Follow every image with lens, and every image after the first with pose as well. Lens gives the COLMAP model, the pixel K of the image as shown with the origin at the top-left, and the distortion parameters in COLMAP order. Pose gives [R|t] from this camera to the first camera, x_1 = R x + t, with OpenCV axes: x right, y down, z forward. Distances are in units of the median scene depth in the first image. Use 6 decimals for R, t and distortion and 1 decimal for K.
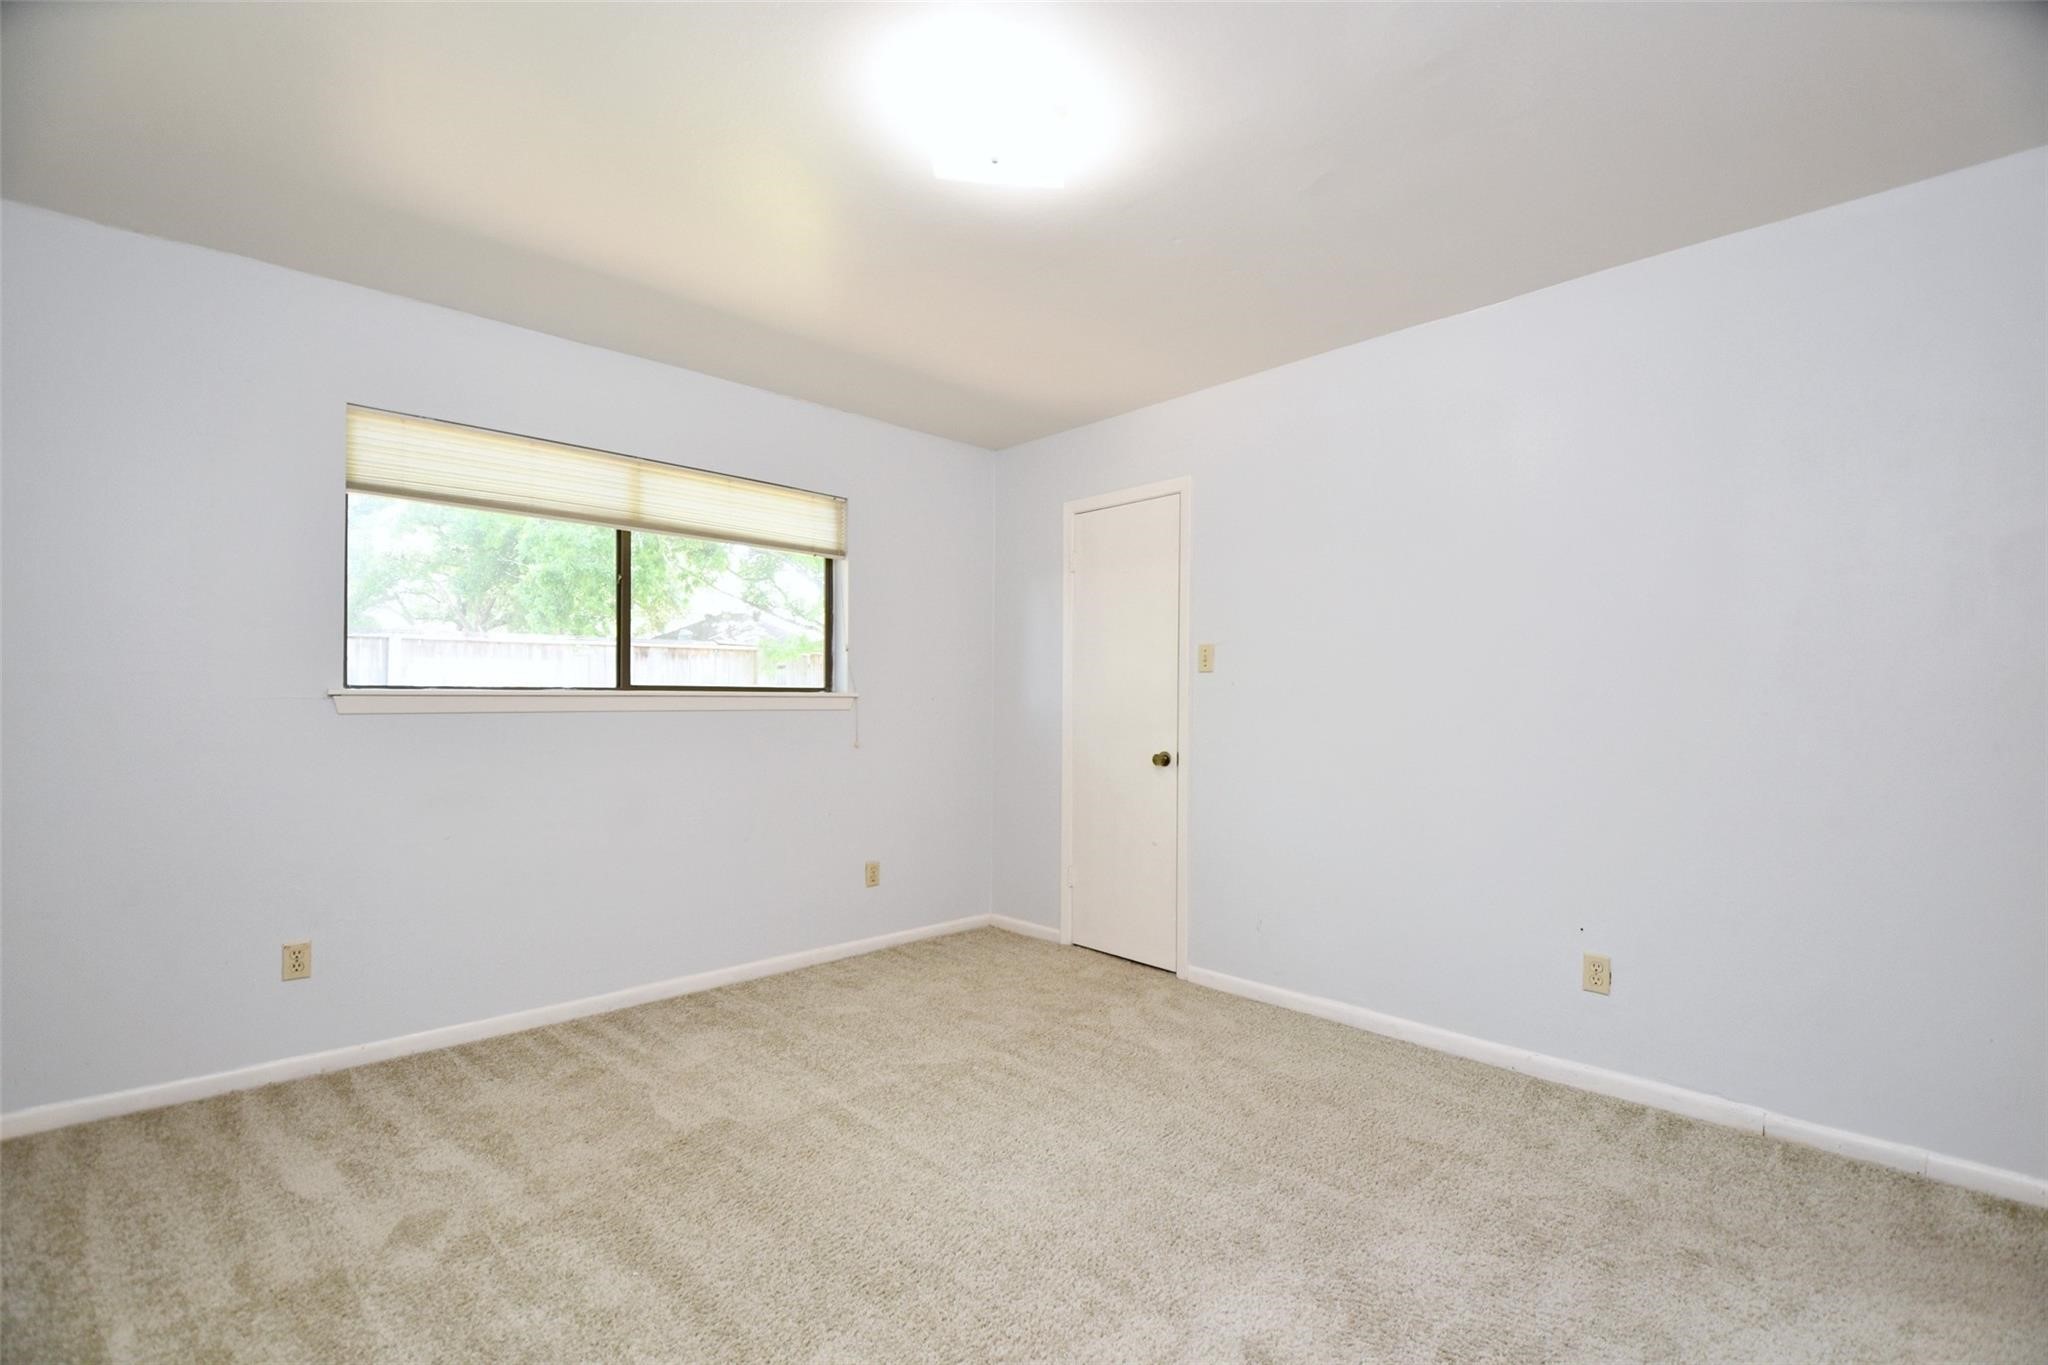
lens RADIAL K [[925.8, 0, 1025.7], [0, 925.8, 704.2], [0, 0, 1]] dist [0.022370, -0.026675]
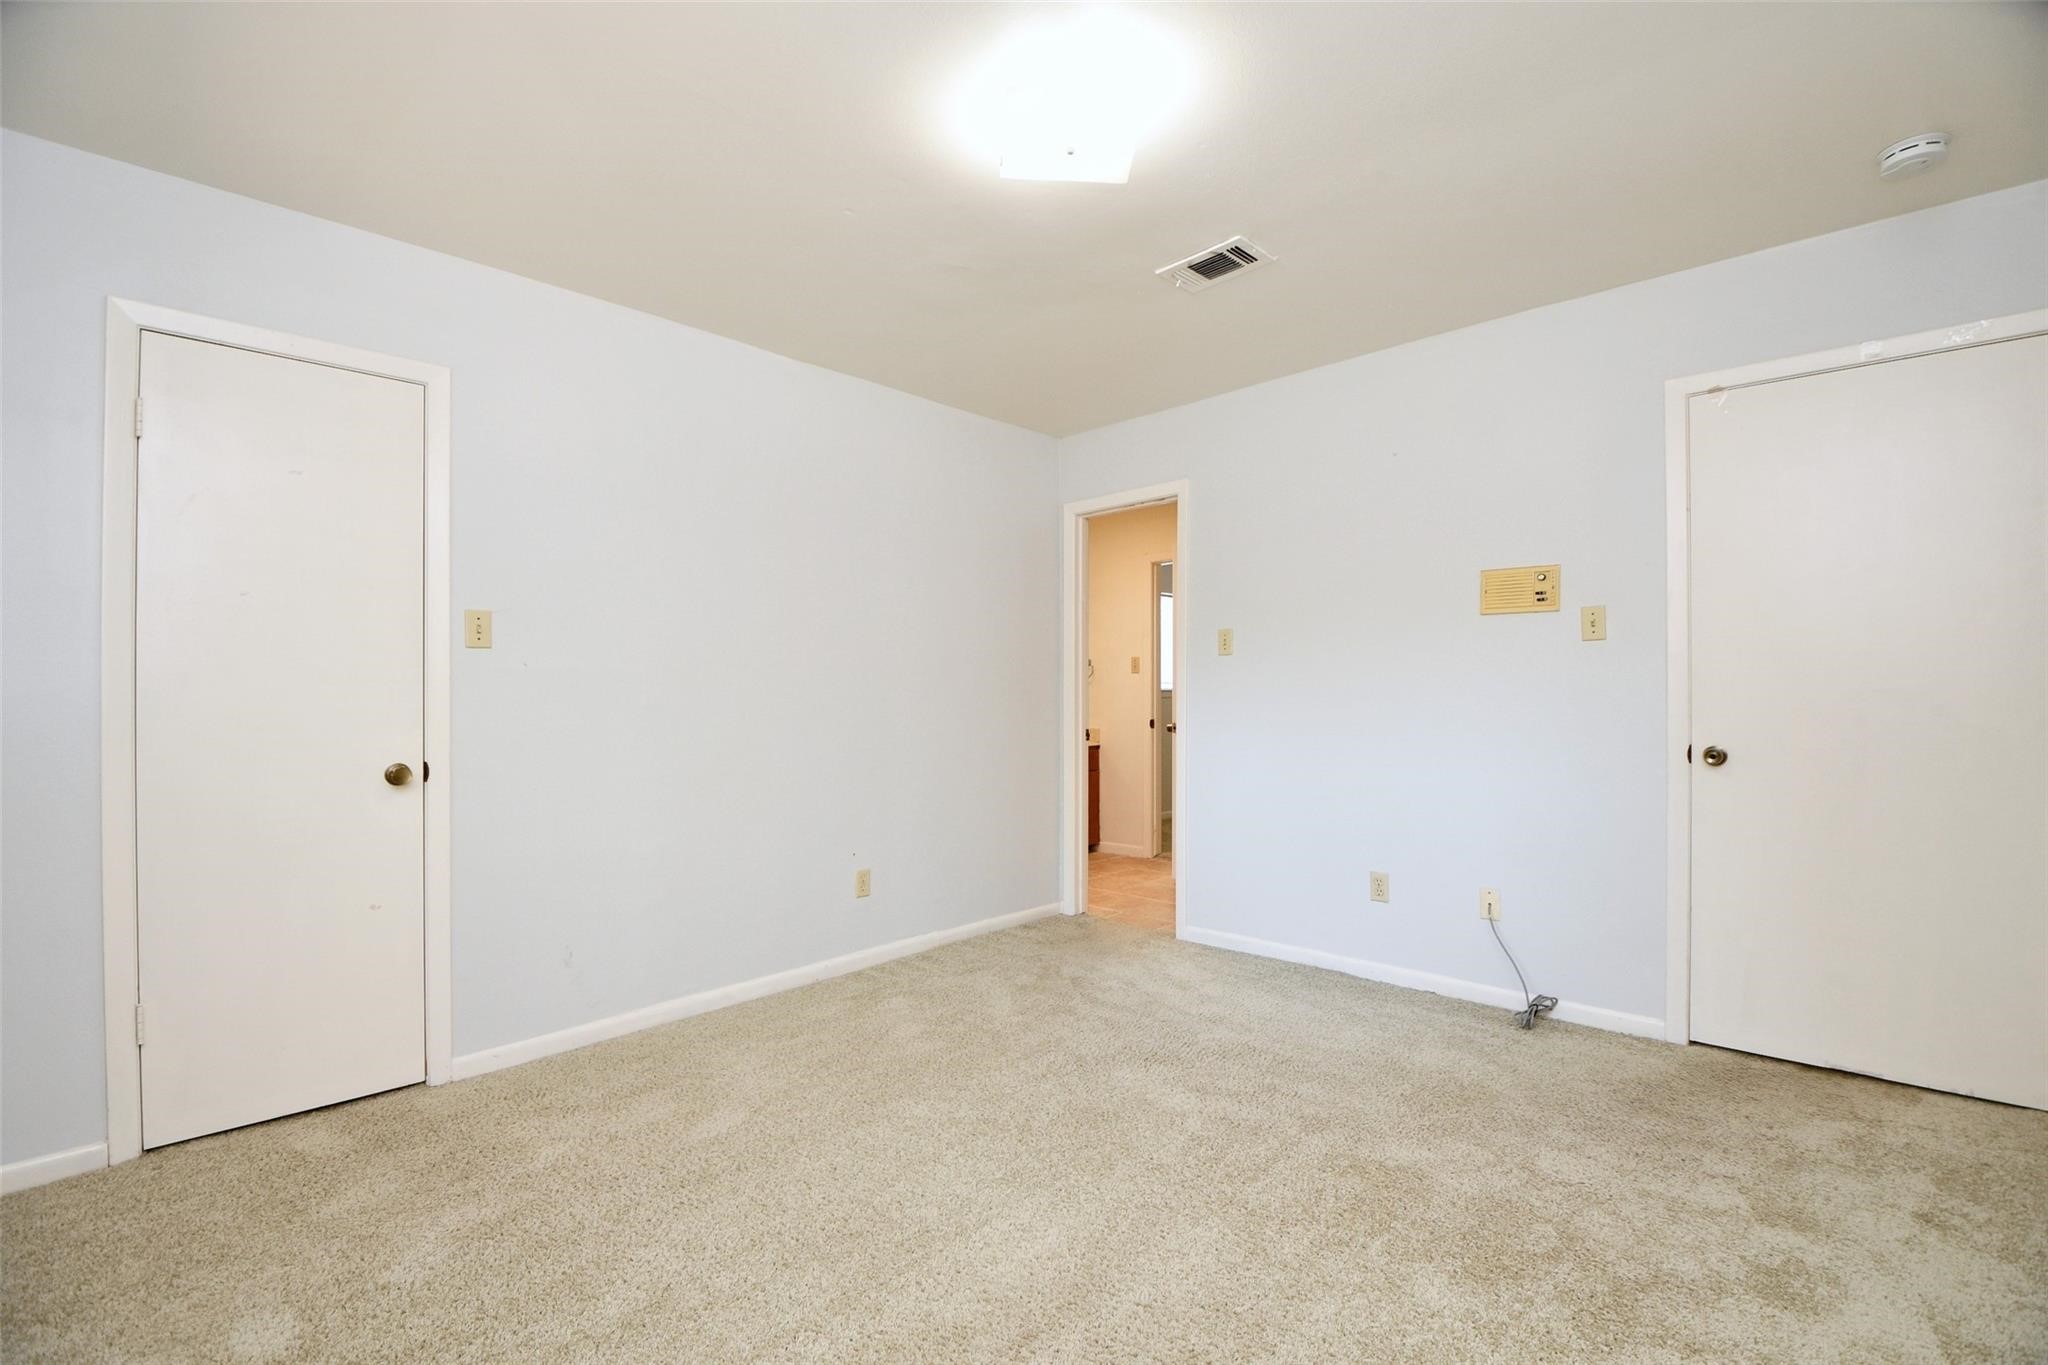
lens RADIAL K [[925.8, 0, 1025.7], [0, 925.8, 704.2], [0, 0, 1]] dist [0.022370, -0.026675]
pose [[-0.078265, -0.010476, 0.996878, -0.621809], [0.008442, 0.999902, 0.011170, 0.005777], [-0.996897, 0.009290, -0.078169, 0.675163]]
